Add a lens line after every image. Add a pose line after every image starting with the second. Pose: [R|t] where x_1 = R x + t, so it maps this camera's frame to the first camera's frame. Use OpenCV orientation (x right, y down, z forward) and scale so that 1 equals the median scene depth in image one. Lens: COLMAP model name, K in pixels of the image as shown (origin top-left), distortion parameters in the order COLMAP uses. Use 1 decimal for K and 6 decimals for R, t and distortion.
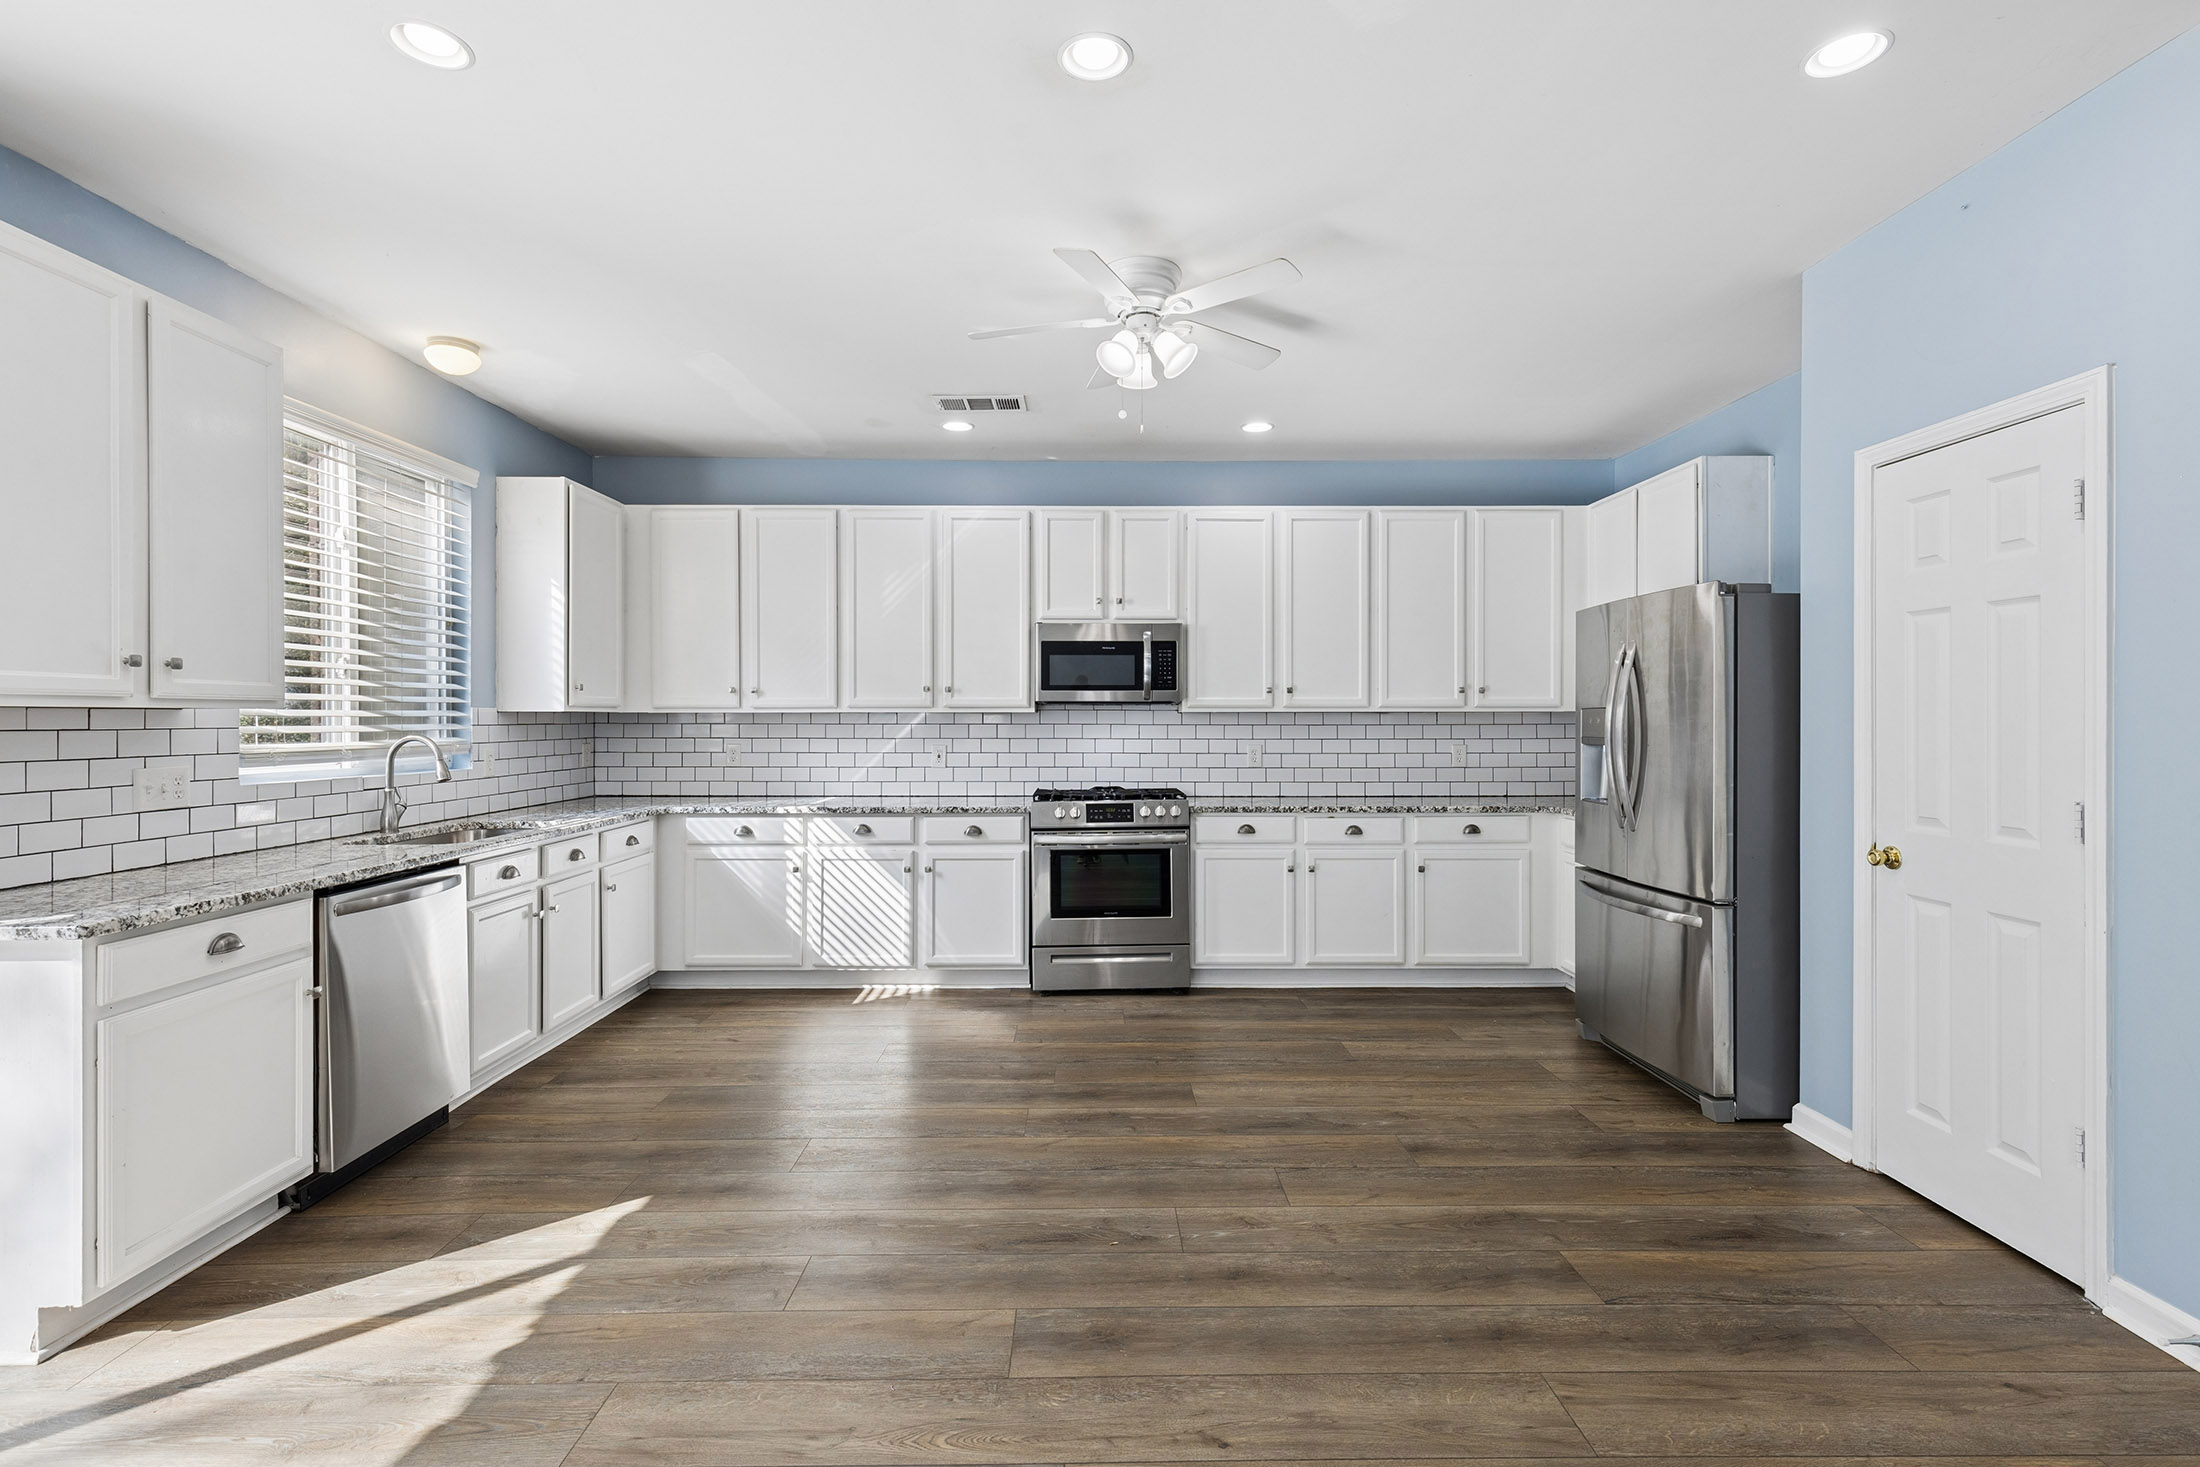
lens RADIAL K [[986.8, 0, 1100.0], [0, 986.8, 733.5], [0, 0, 1]] dist [0.009324, -0.002232]
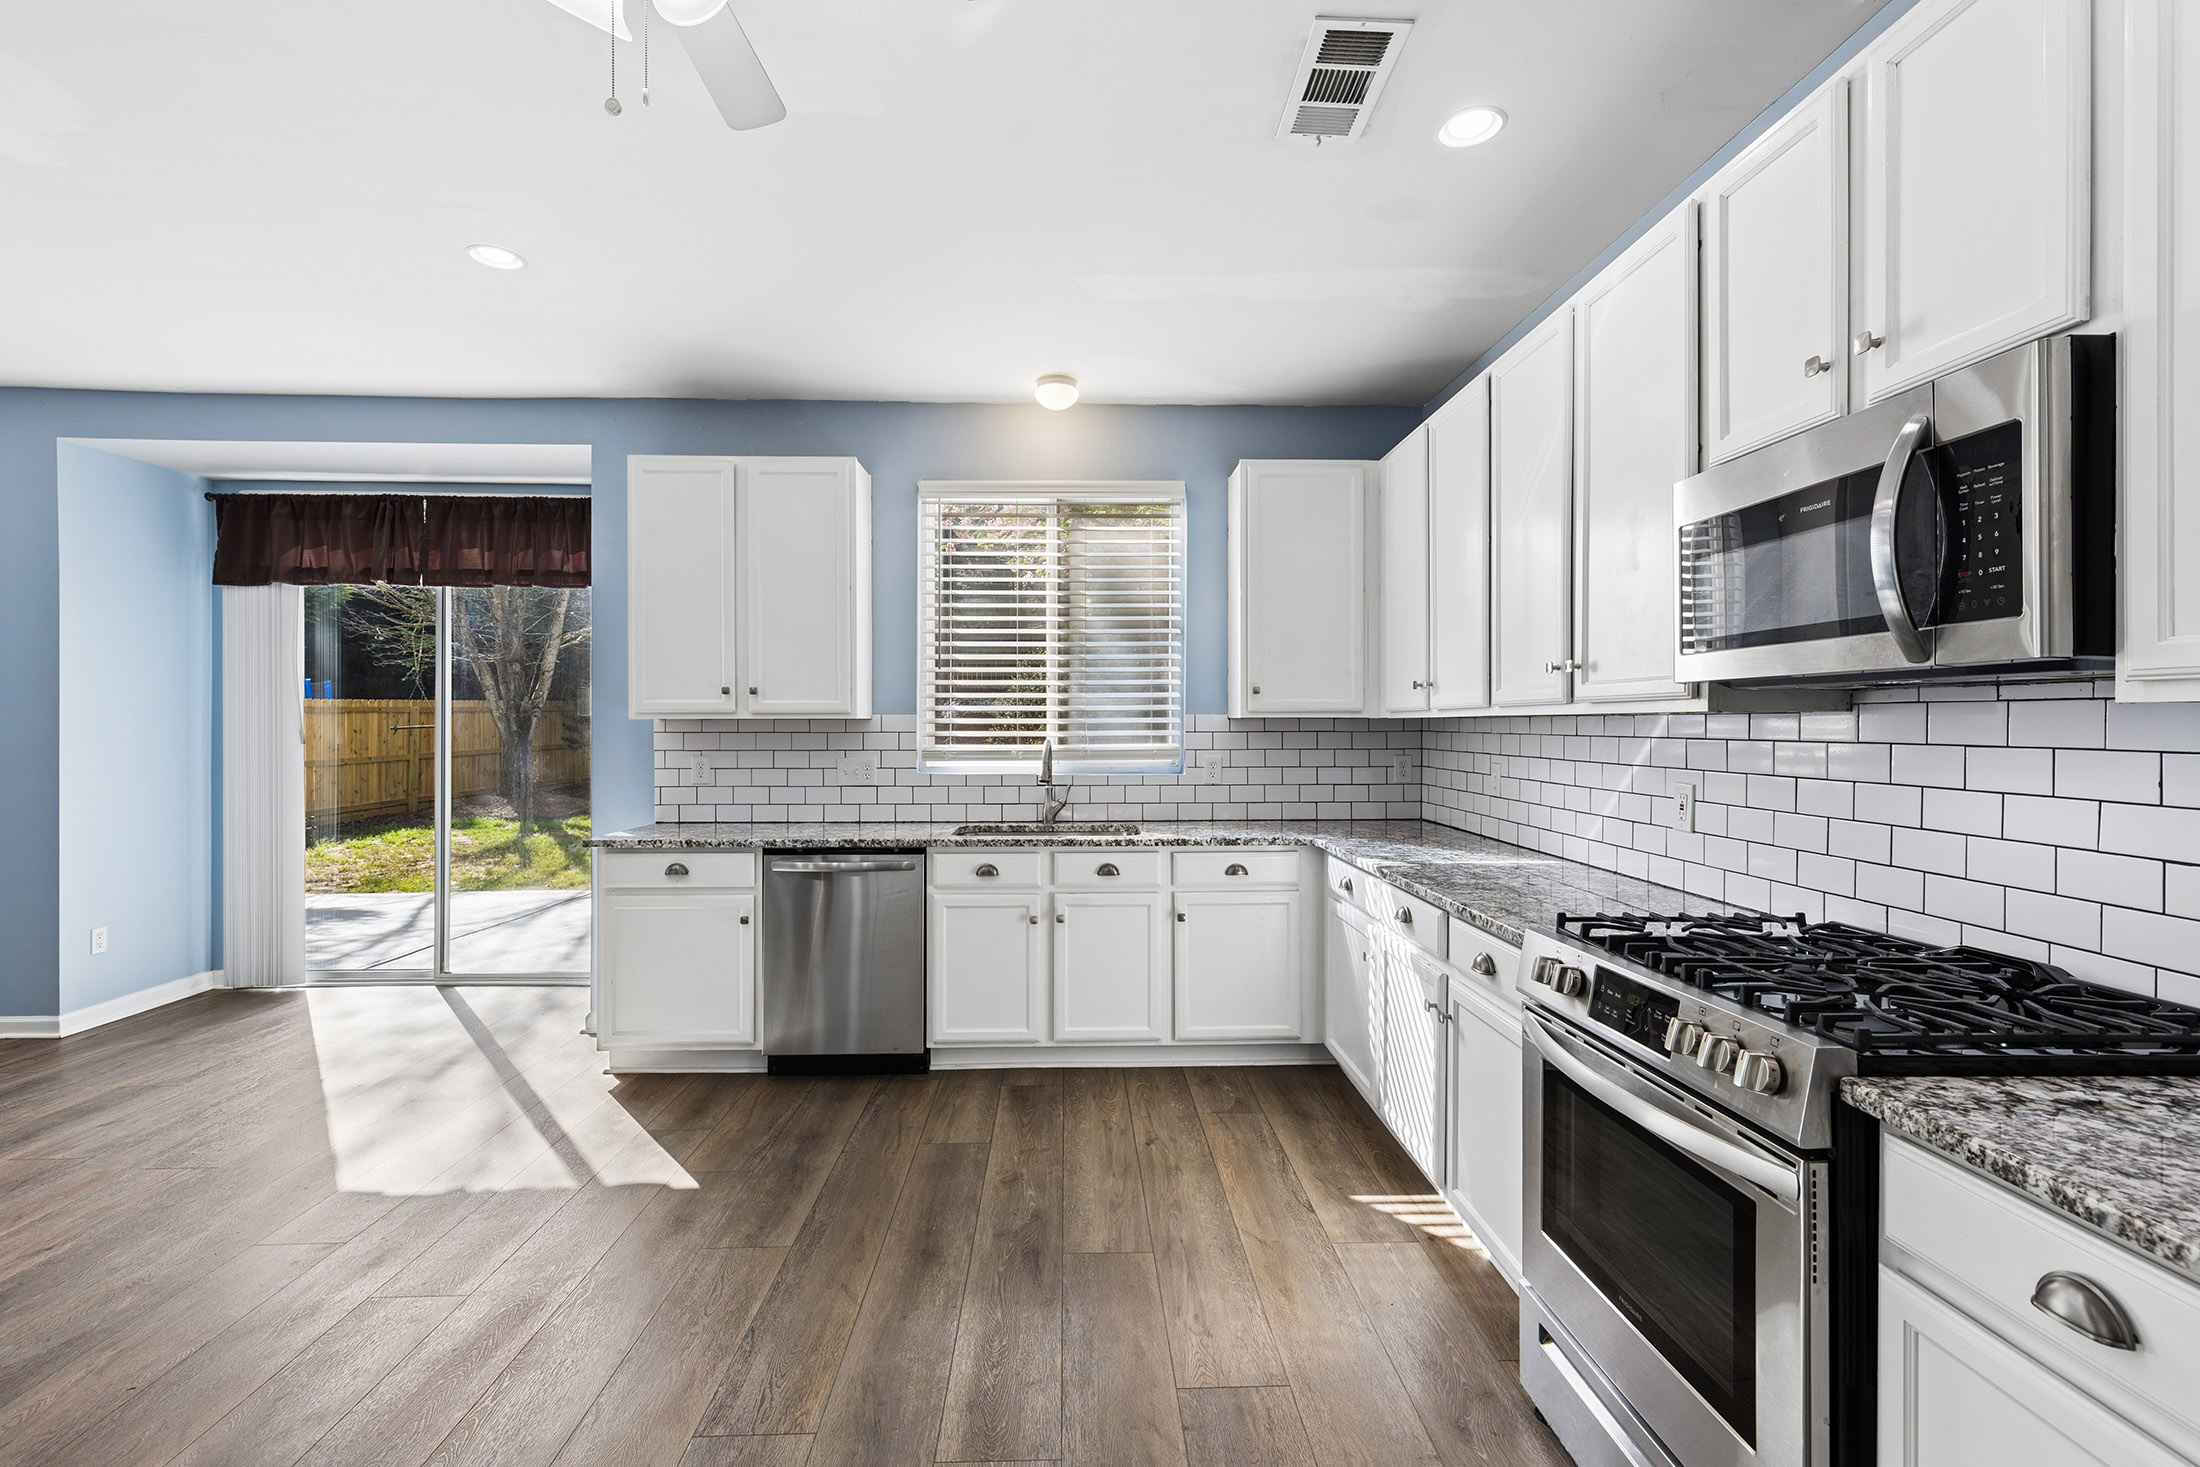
lens RADIAL K [[983.6, 0, 1104.3], [0, 983.6, 731.3], [0, 0, 1]] dist [0.008539, -0.000823]
pose [[0.025108, 0.008075, -0.999652, 0.340816], [-0.014812, 0.999861, 0.007705, -0.014161], [0.999575, 0.014613, 0.025224, 0.809253]]
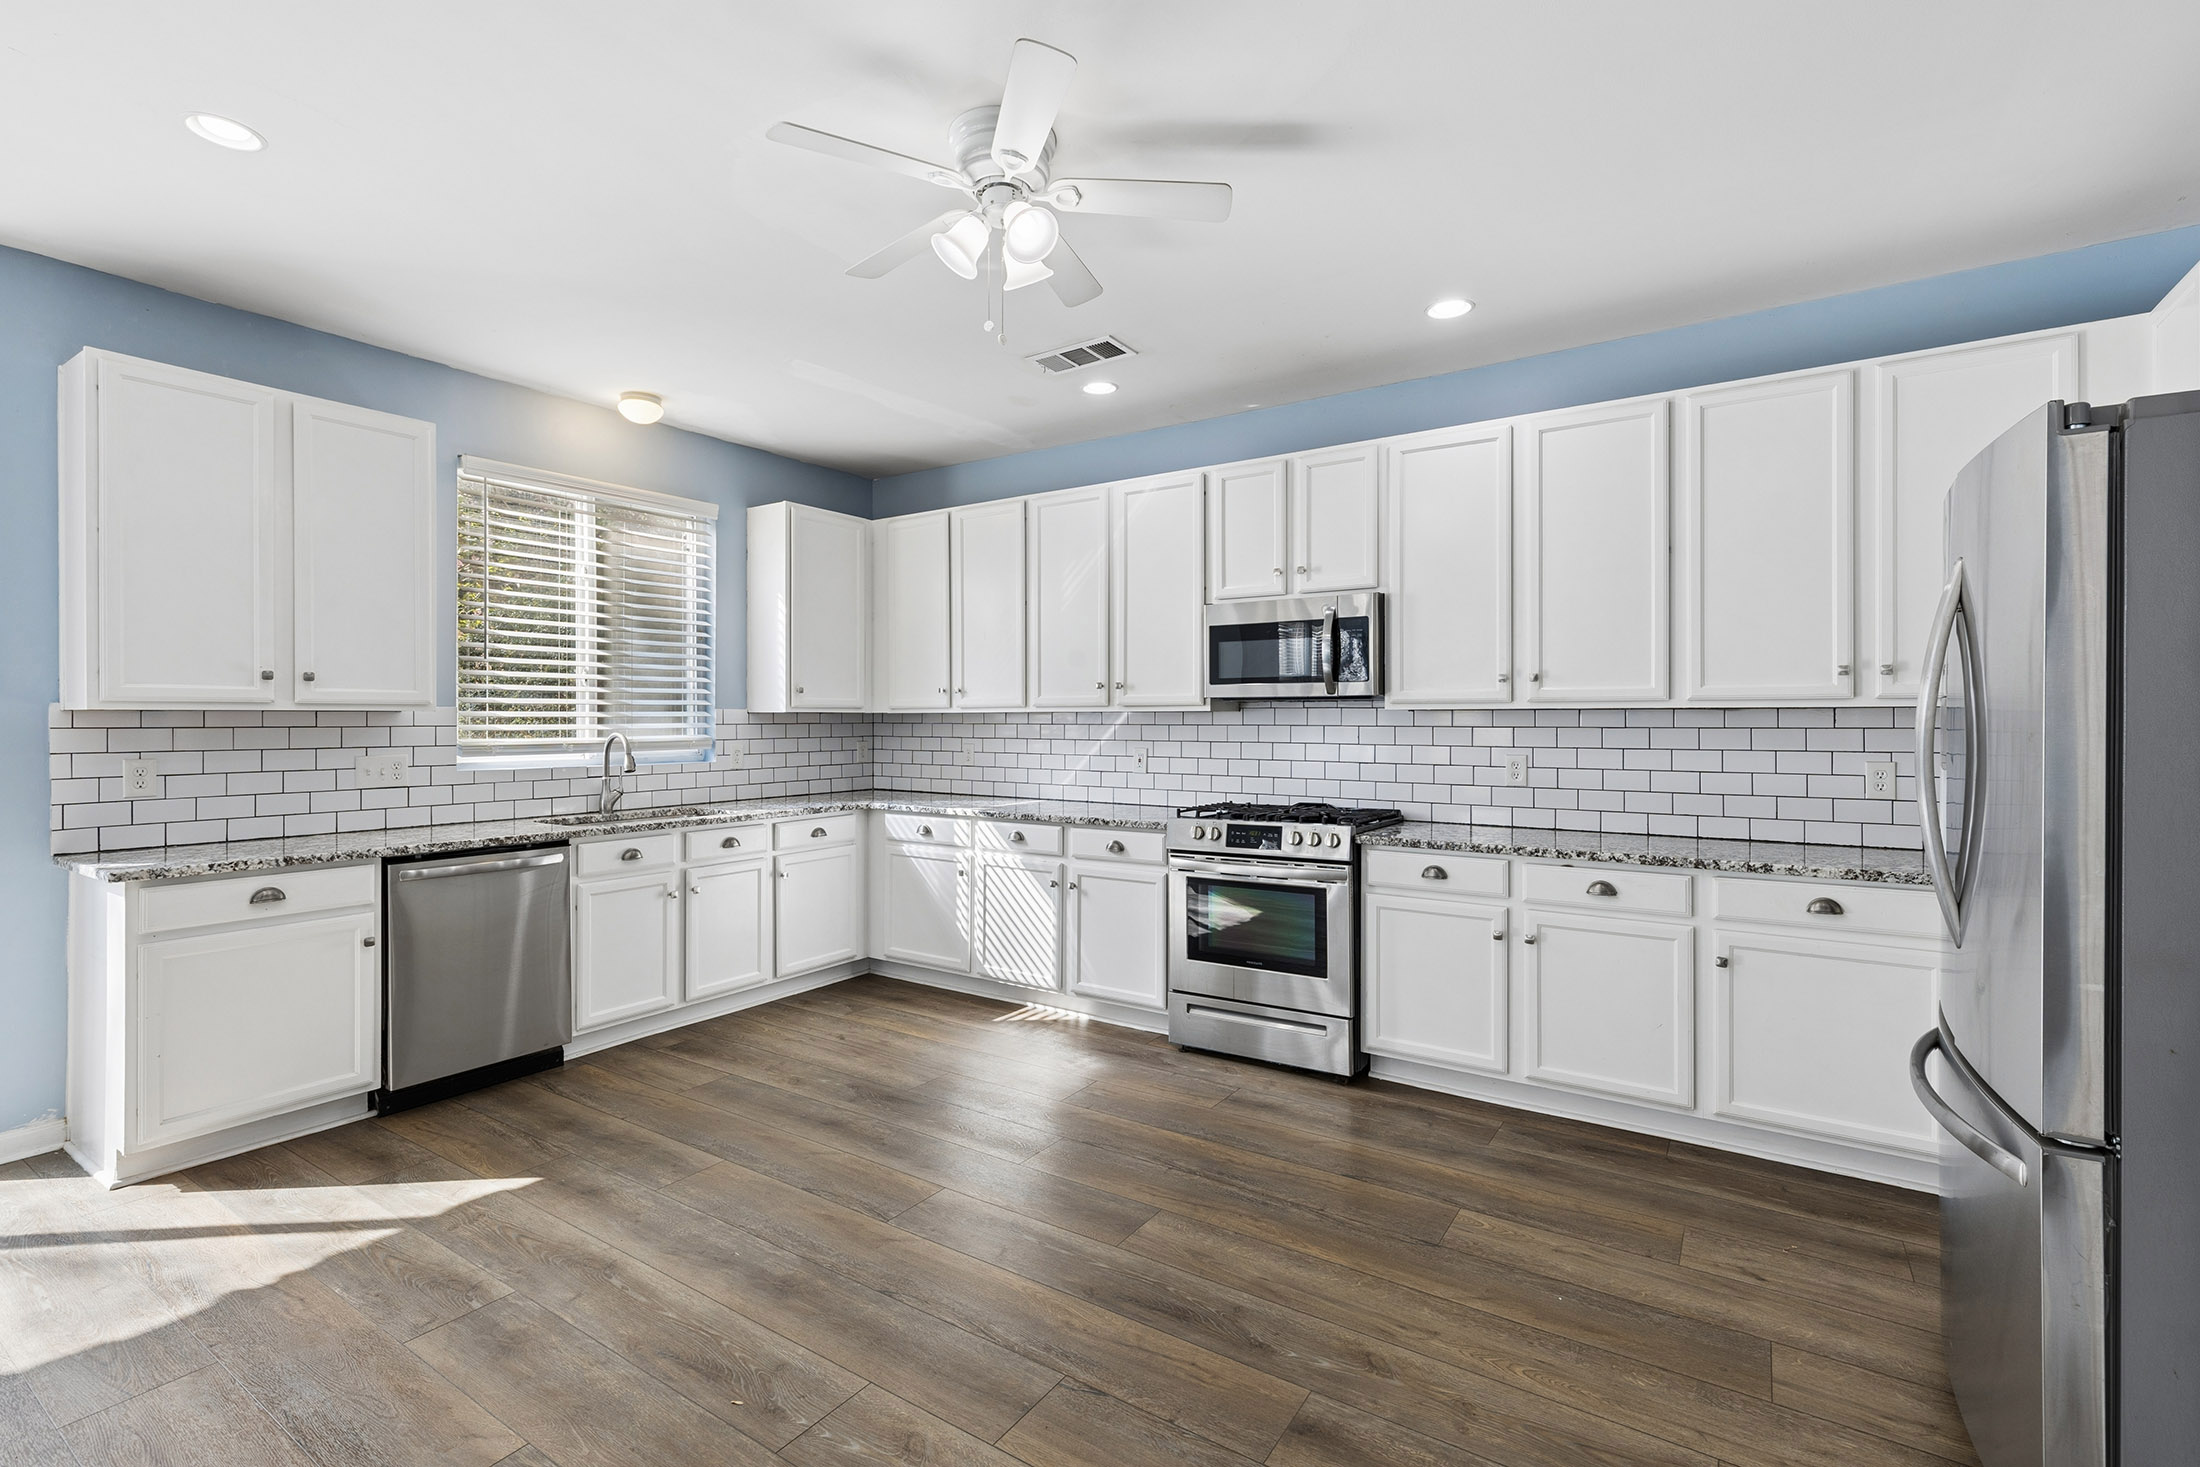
lens RADIAL K [[983.1, 0, 1106.3], [0, 983.1, 726.3], [0, 0, 1]] dist [0.005410, -0.000280]
pose [[0.826785, 0.004136, -0.562502, 0.357271], [-0.008116, 0.999957, -0.004577, -0.004119], [0.562459, 0.008350, 0.826783, 0.275990]]
